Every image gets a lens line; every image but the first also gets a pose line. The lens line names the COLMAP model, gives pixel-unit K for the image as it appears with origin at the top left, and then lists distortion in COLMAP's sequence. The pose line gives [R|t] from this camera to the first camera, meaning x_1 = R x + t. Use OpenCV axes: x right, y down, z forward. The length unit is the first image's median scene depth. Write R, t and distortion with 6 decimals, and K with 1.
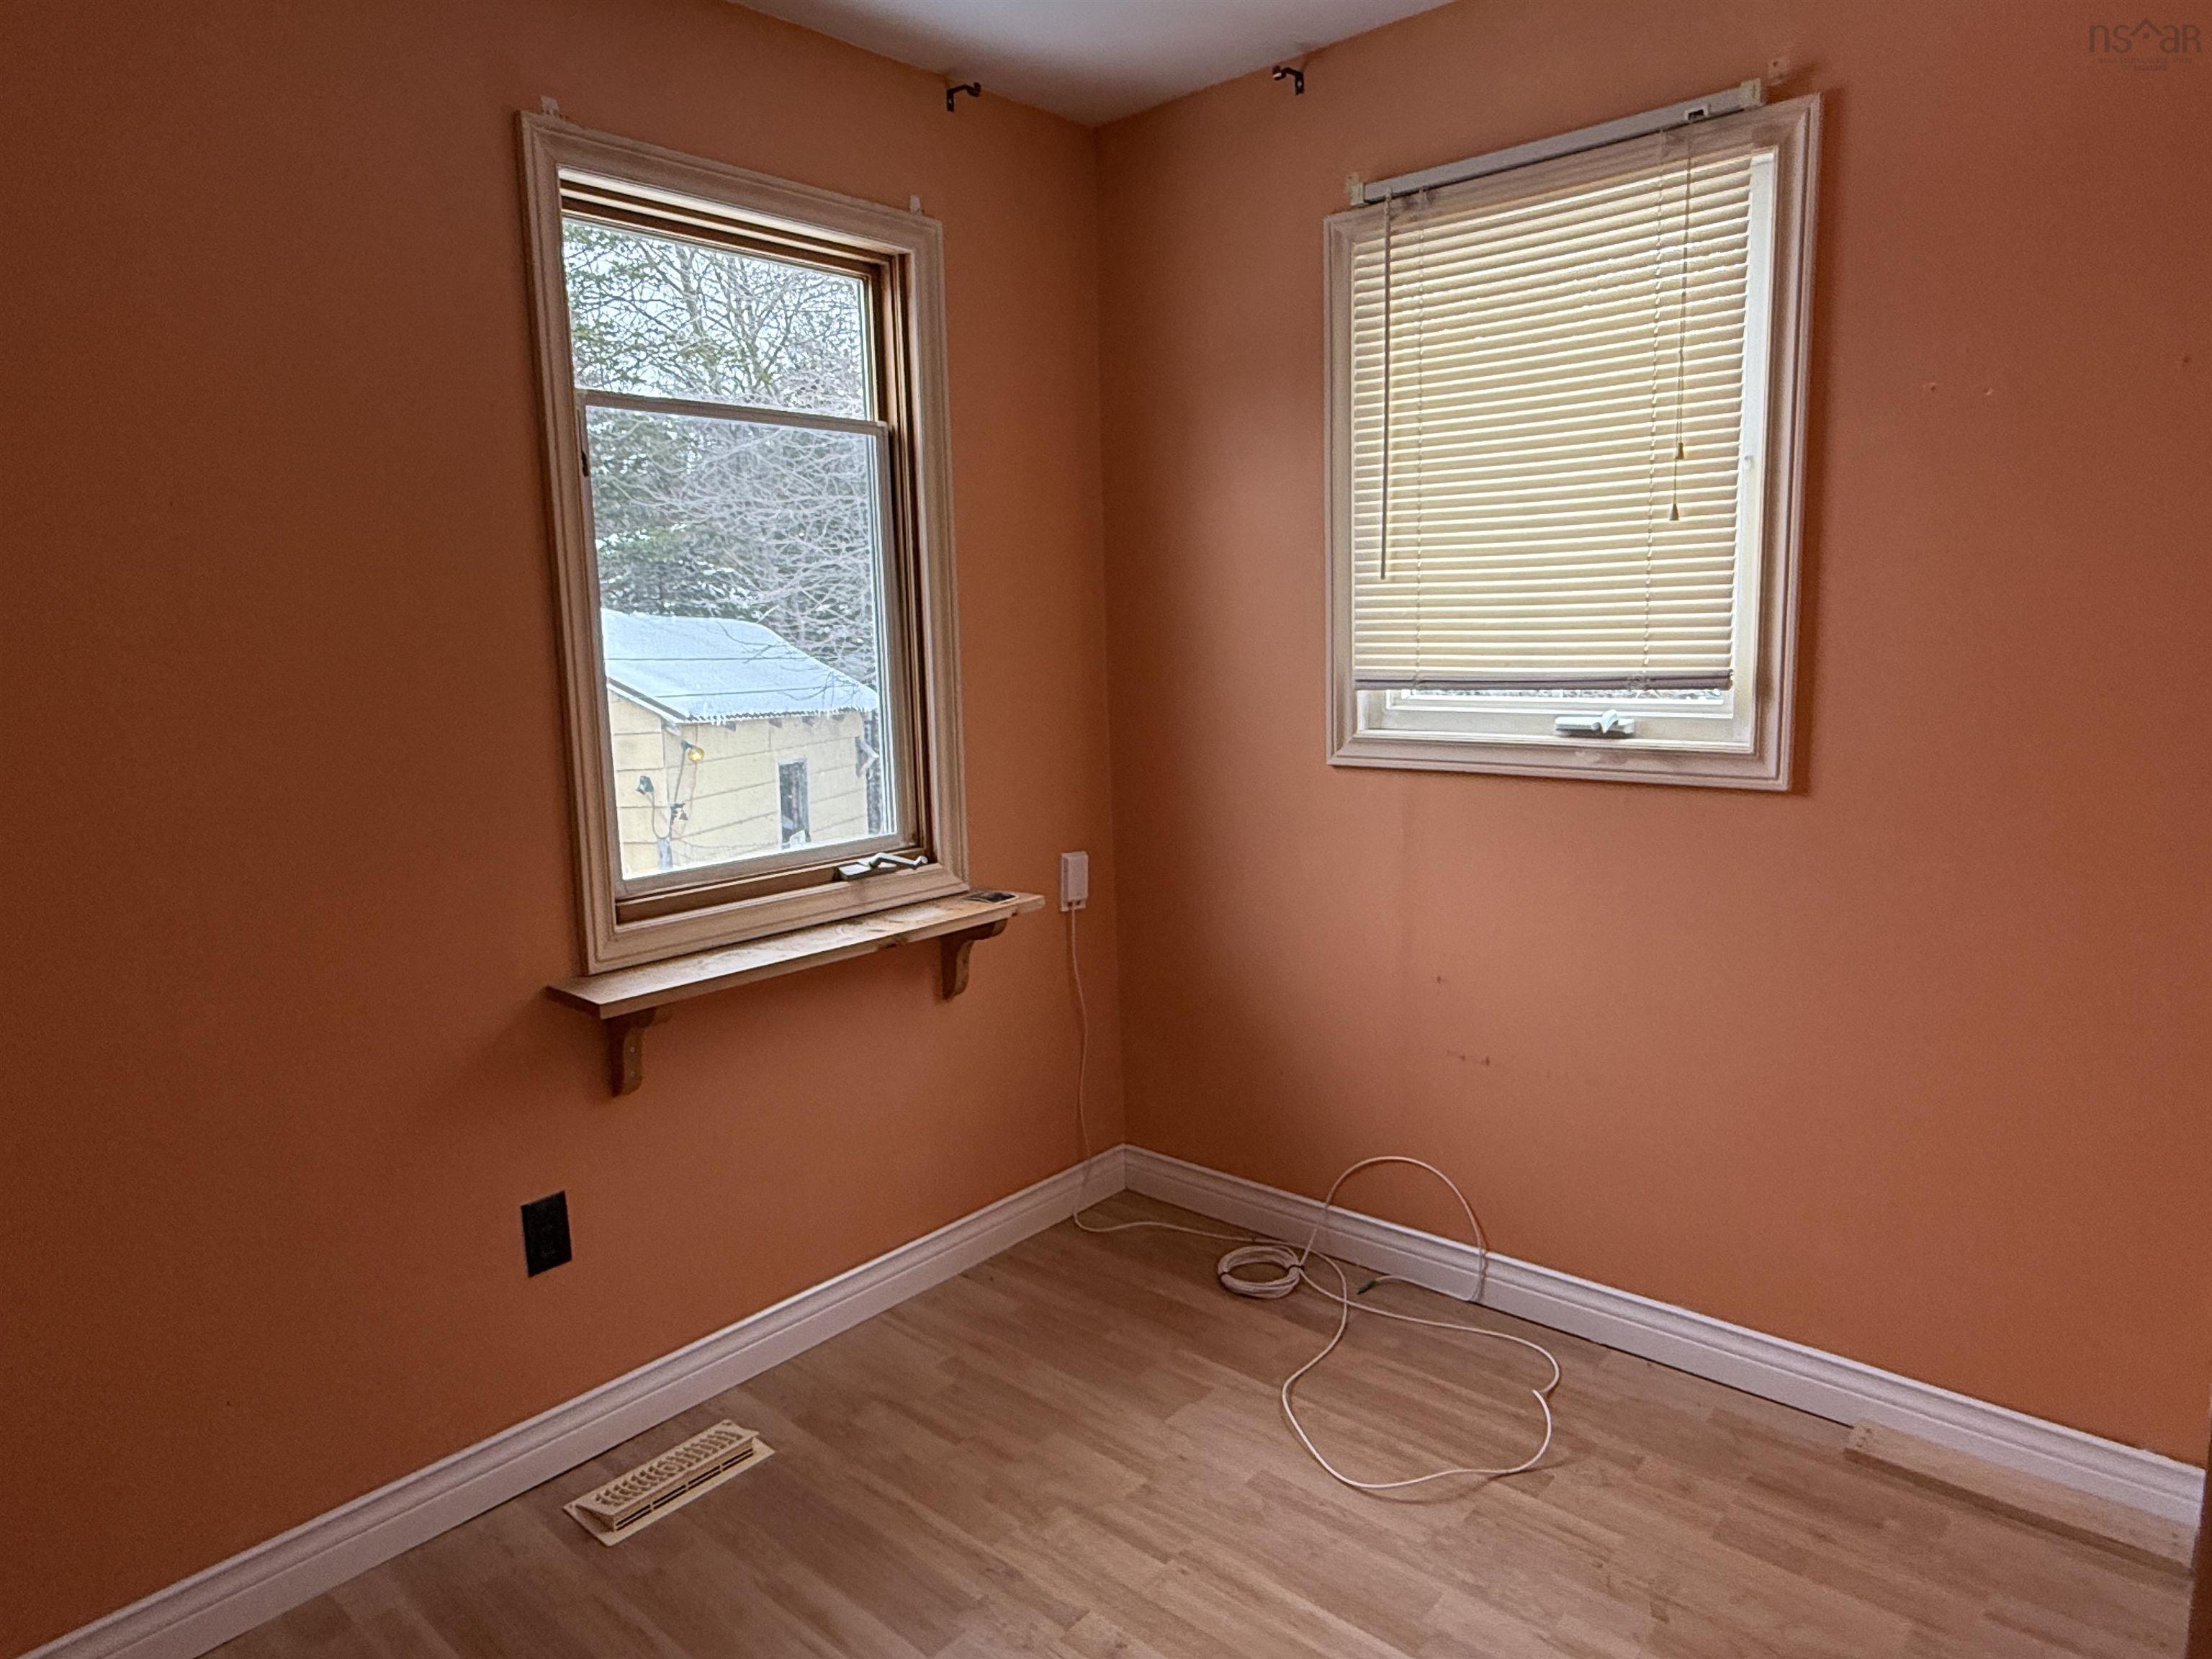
lens RADIAL K [[1371.6, 0, 1109.4], [0, 1371.6, 830.8], [0, 0, 1]] dist [-0.005391, -0.000124]
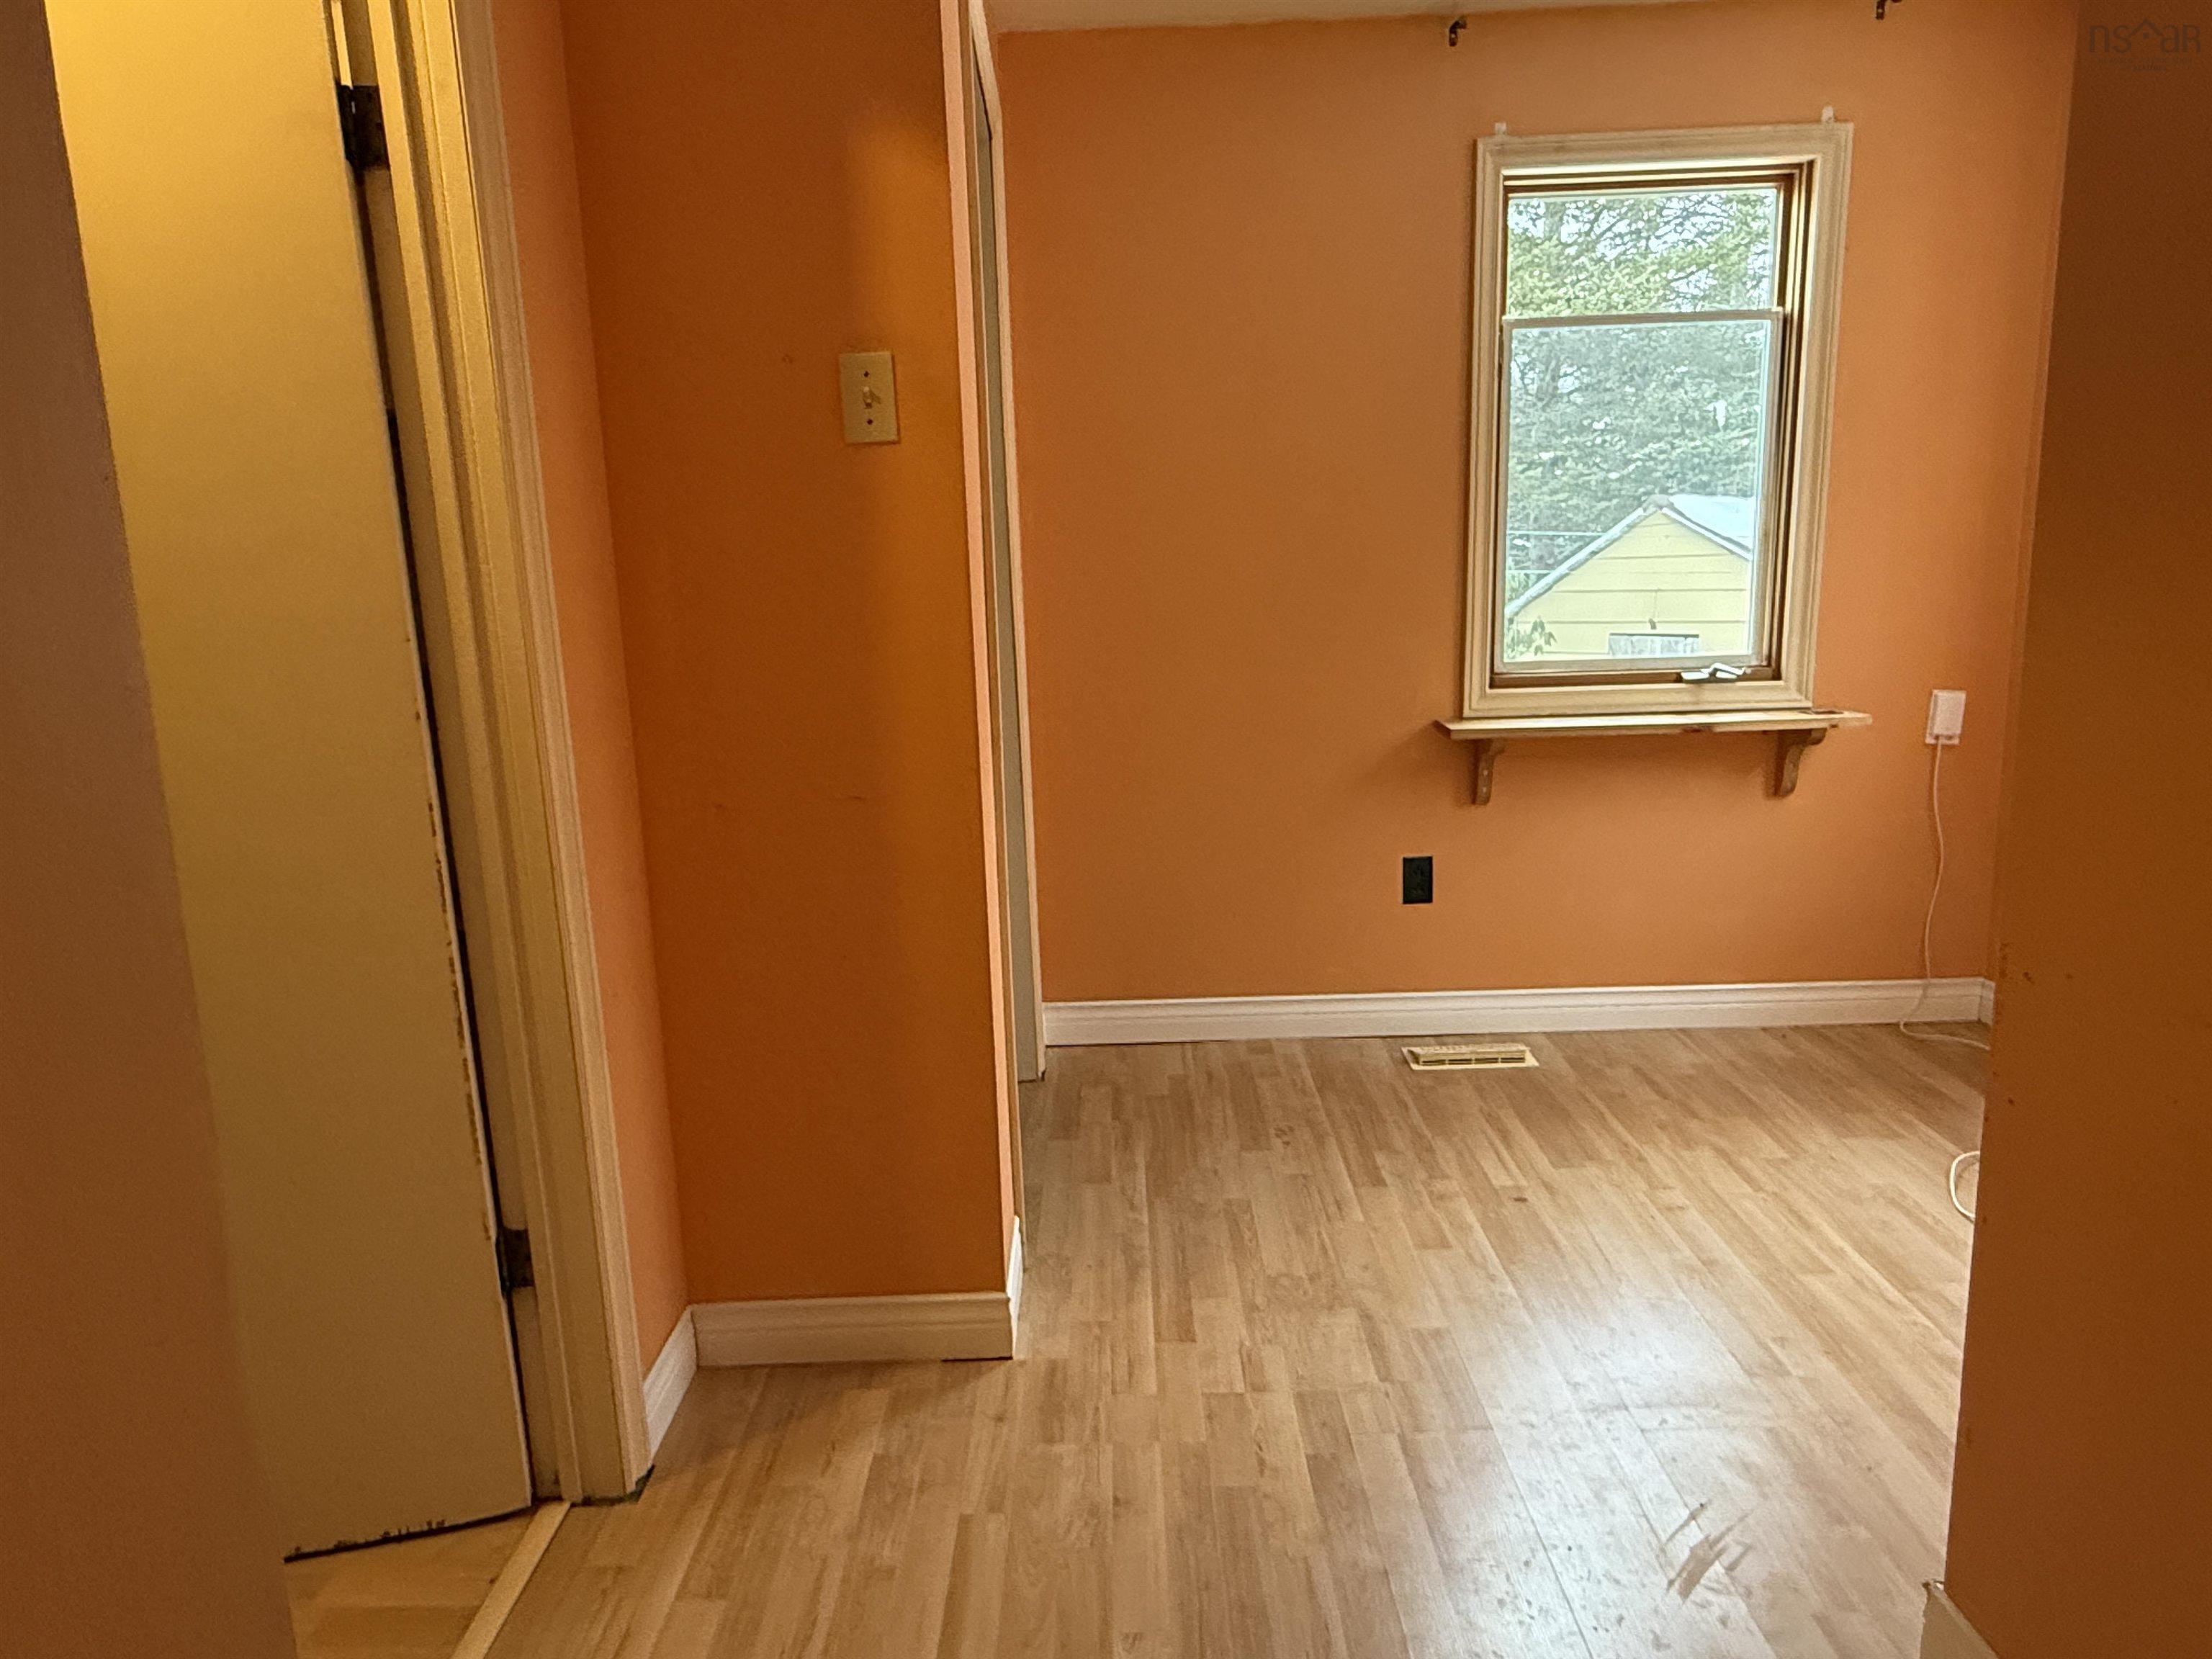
lens RADIAL K [[1371.6, 0, 1103.2], [0, 1371.6, 832.5], [0, 0, 1]] dist [-0.005391, -0.000124]
pose [[0.657208, 0.148906, -0.738854, 0.446801], [-0.095532, 0.988841, 0.114312, 0.085691], [0.747631, -0.004542, 0.664099, -0.273145]]
